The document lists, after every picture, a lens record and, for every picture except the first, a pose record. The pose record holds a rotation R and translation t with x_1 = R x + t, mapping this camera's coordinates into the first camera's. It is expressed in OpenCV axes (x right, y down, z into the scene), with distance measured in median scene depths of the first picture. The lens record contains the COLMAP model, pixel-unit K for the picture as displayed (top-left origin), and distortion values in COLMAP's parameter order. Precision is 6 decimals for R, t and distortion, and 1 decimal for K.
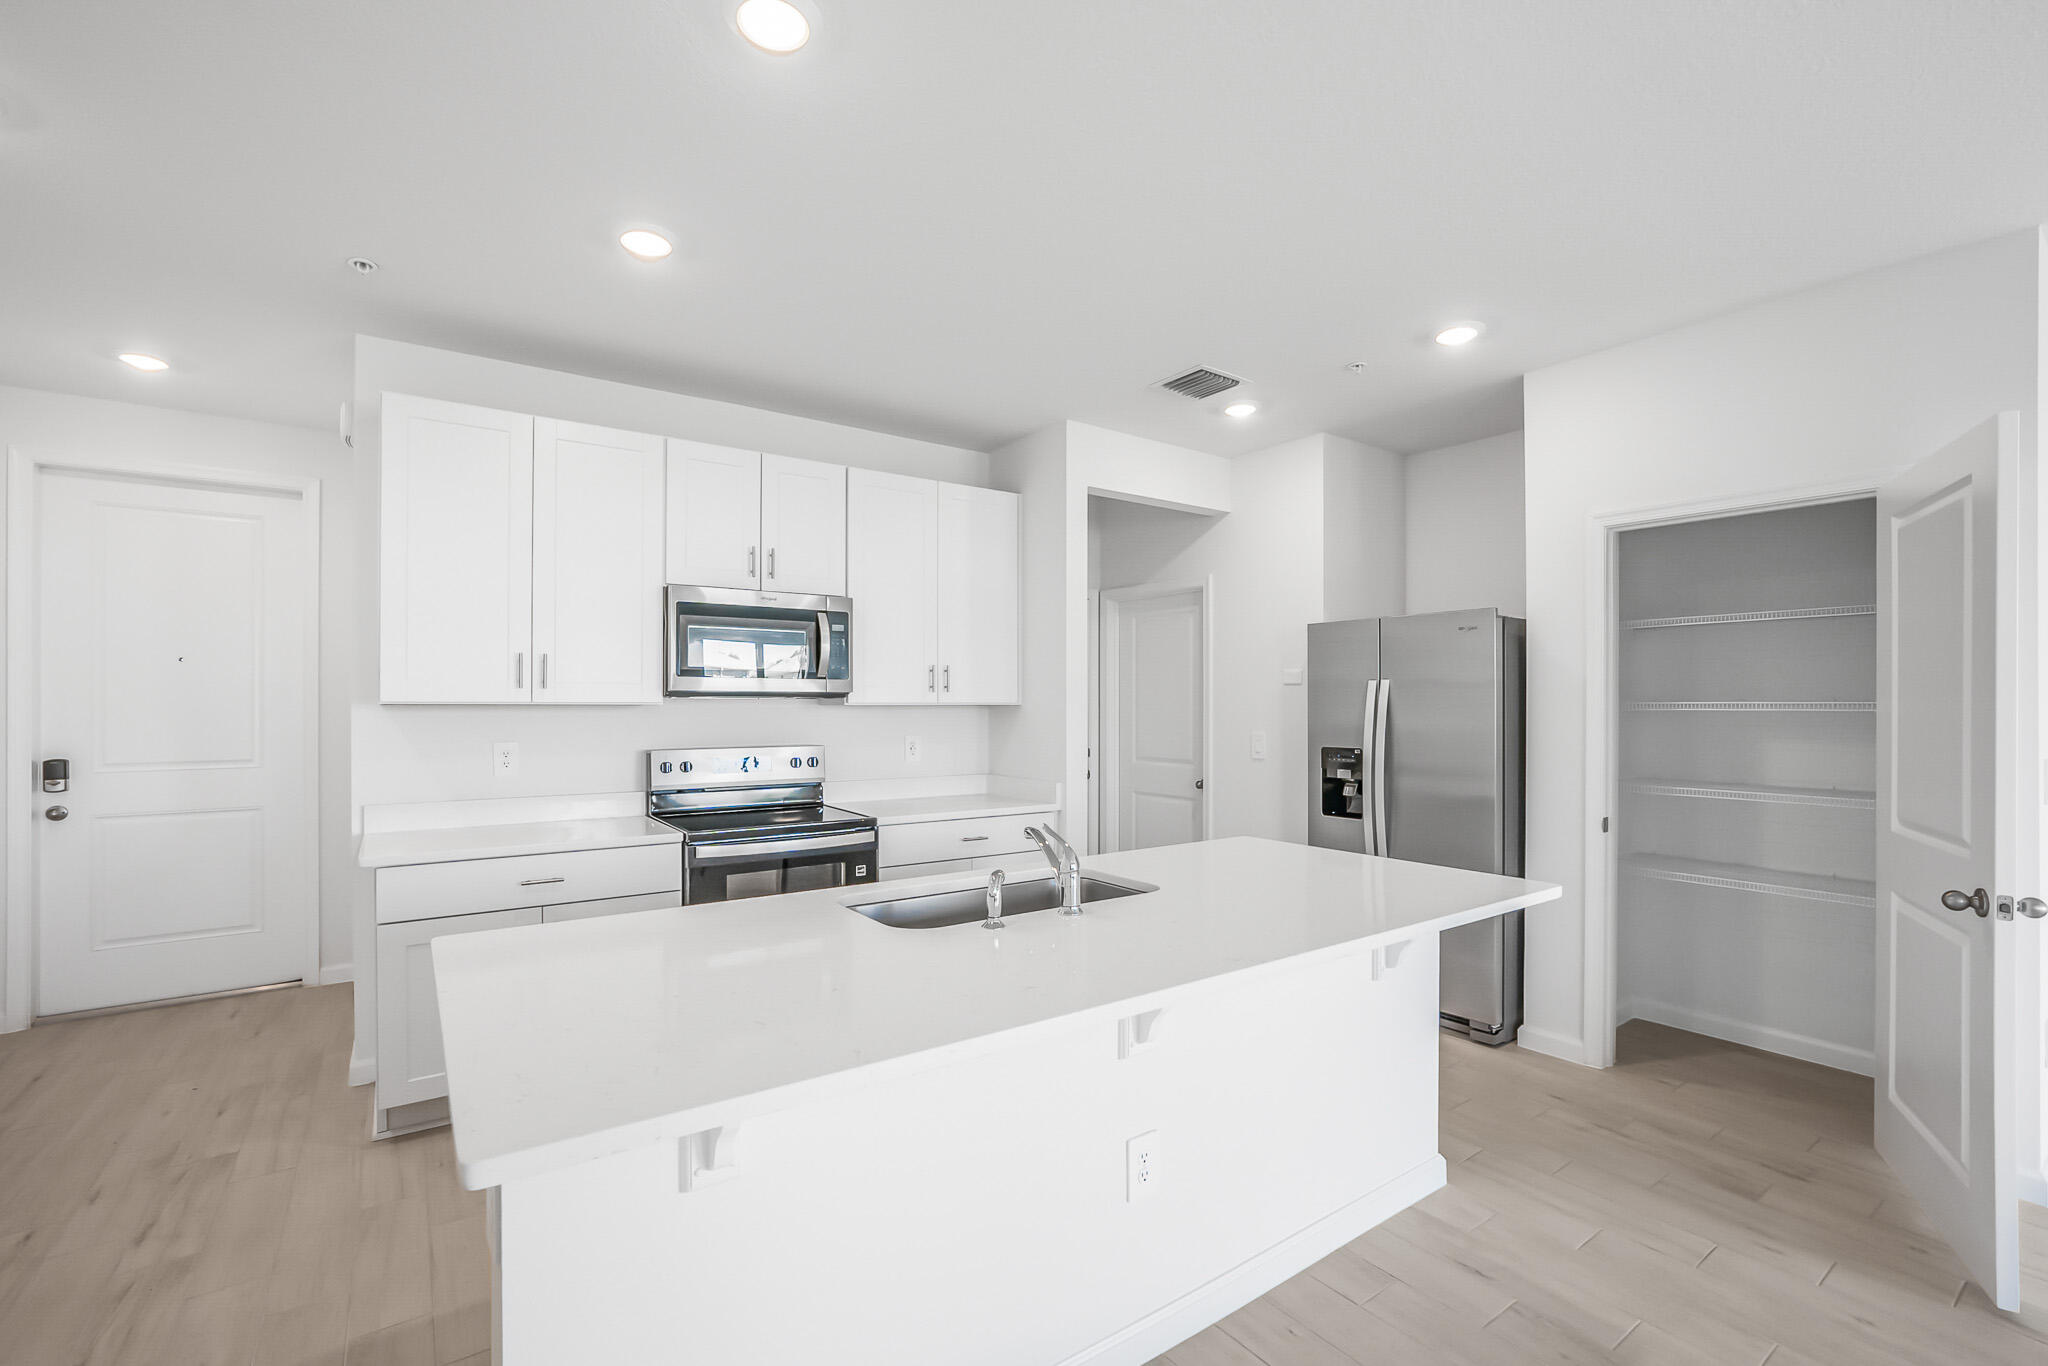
lens RADIAL K [[901.4, 0, 1027.7], [0, 901.4, 694.3], [0, 0, 1]] dist [-0.004830, -0.000318]
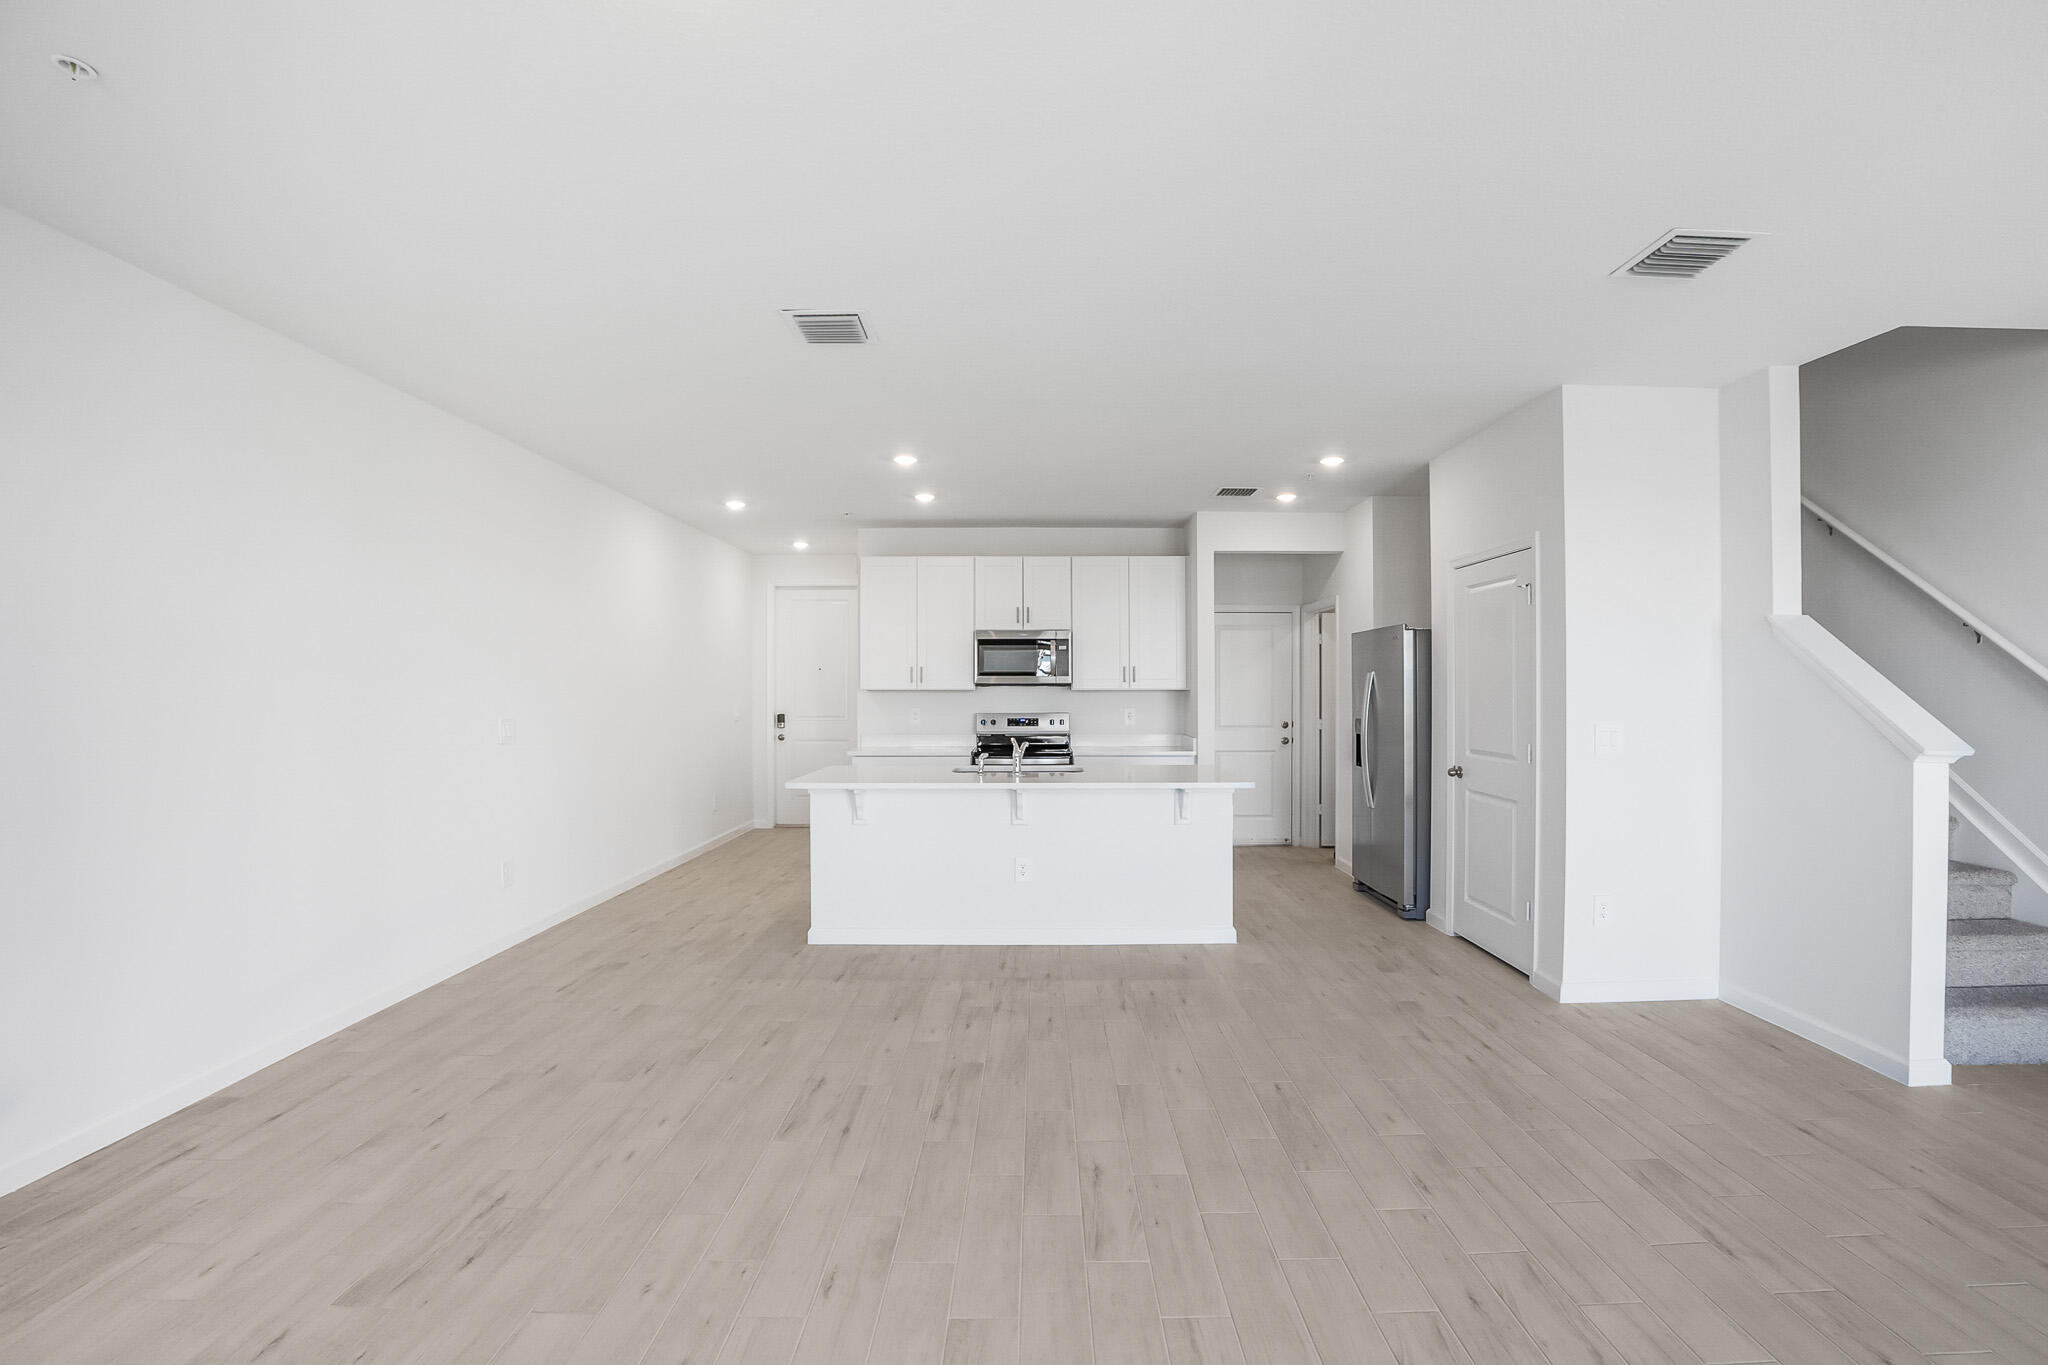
lens RADIAL K [[901.4, 0, 1024.9], [0, 901.4, 682.7], [0, 0, 1]] dist [-0.004830, -0.000318]
pose [[0.809387, -0.006358, -0.587242, 0.796934], [0.008320, 0.999965, 0.000640, -0.004631], [0.587217, -0.005404, 0.809412, -0.517389]]
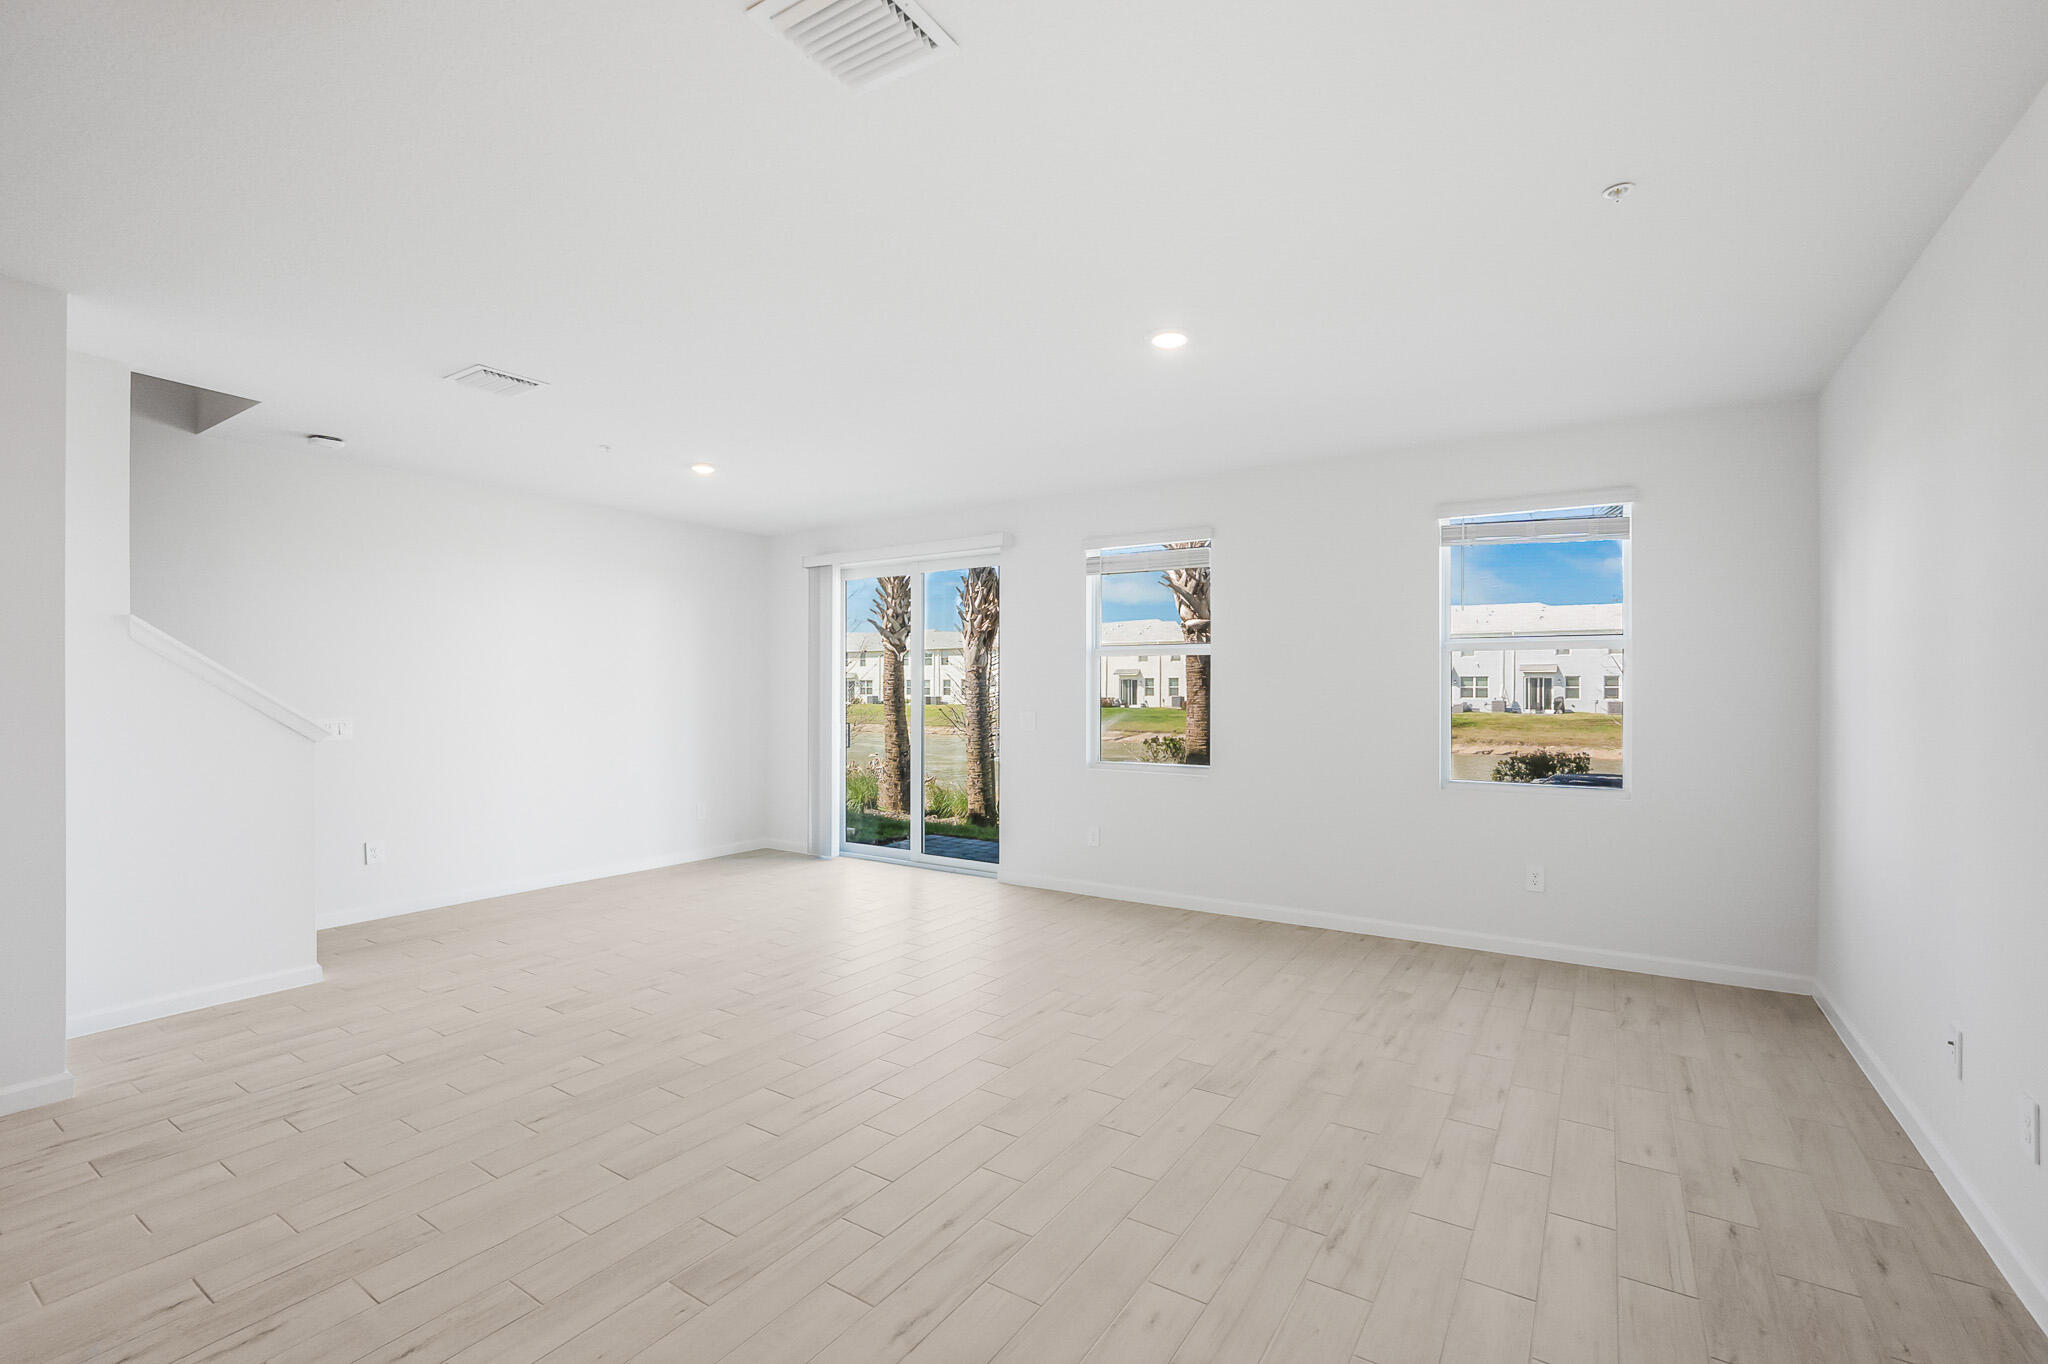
lens RADIAL K [[901.4, 0, 1029.0], [0, 901.4, 688.3], [0, 0, 1]] dist [-0.004830, -0.000318]
pose [[-0.355442, 0.003090, 0.934693, -0.310937], [-0.002580, 0.999987, -0.004287, 0.006764], [-0.934695, -0.003936, -0.355429, 0.139743]]
